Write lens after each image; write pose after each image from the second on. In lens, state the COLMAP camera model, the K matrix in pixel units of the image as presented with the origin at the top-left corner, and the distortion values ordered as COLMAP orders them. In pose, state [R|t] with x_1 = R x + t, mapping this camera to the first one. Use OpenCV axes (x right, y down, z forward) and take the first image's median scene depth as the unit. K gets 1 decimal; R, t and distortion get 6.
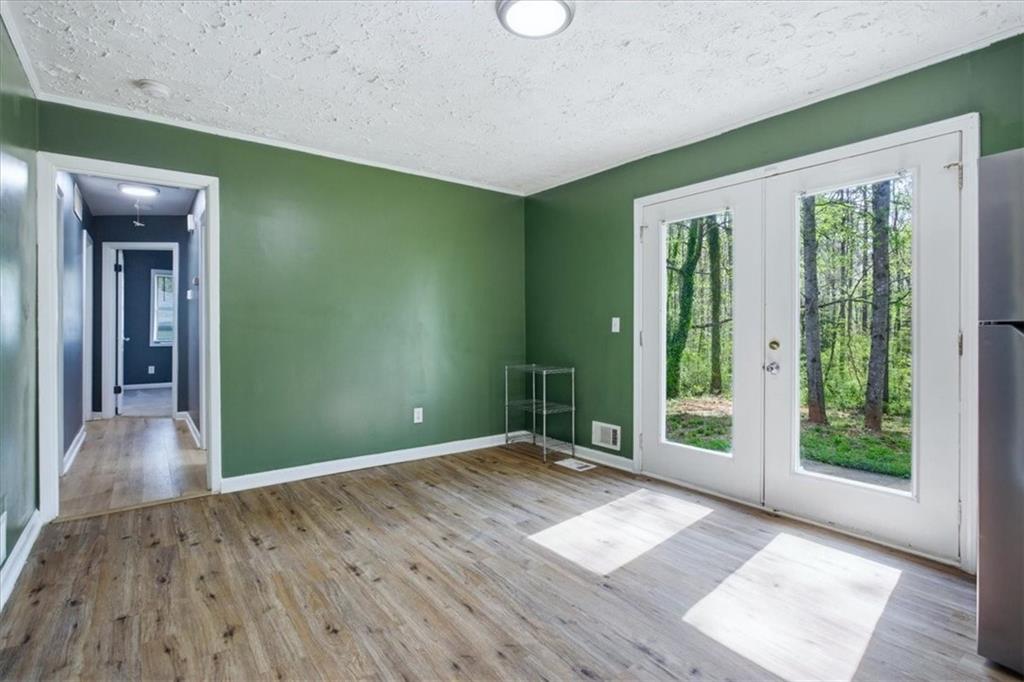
lens RADIAL K [[487.6, 0, 512.1], [0, 487.6, 336.1], [0, 0, 1]] dist [-0.002549, 0.000399]
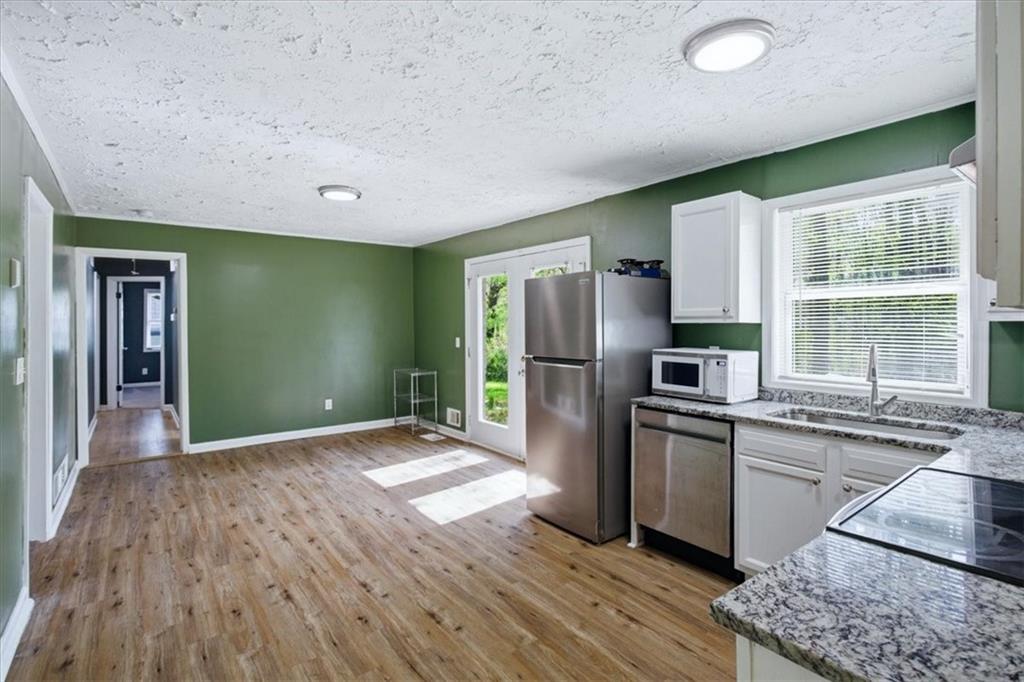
lens RADIAL K [[487.6, 0, 507.5], [0, 487.6, 332.3], [0, 0, 1]] dist [-0.003455, -0.000950]
pose [[0.999983, -0.005254, 0.002596, 0.434020], [0.005251, 0.999985, 0.001217, -0.066075], [-0.002603, -0.001203, 0.999996, -0.580011]]
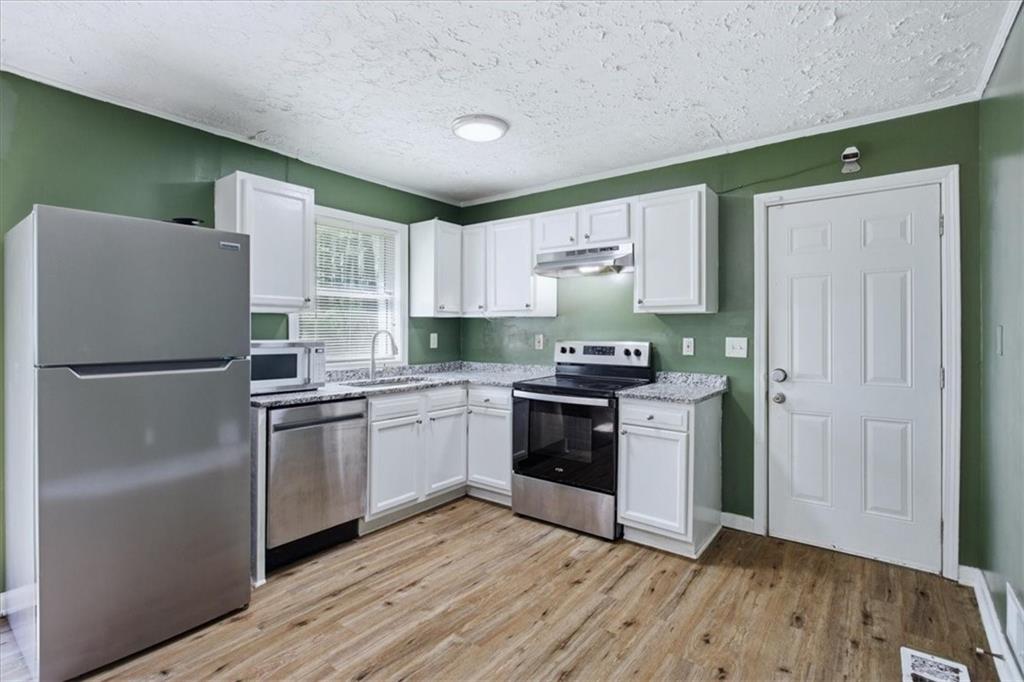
lens RADIAL K [[493.5, 0, 512.0], [0, 493.5, 341.0], [0, 0, 1]] dist [-0.001251, 0.000479]
pose [[-0.271021, -0.025281, 0.962241, -0.154168], [0.009642, 0.999534, 0.028976, -0.050406], [-0.962525, 0.017131, -0.270651, 0.167657]]
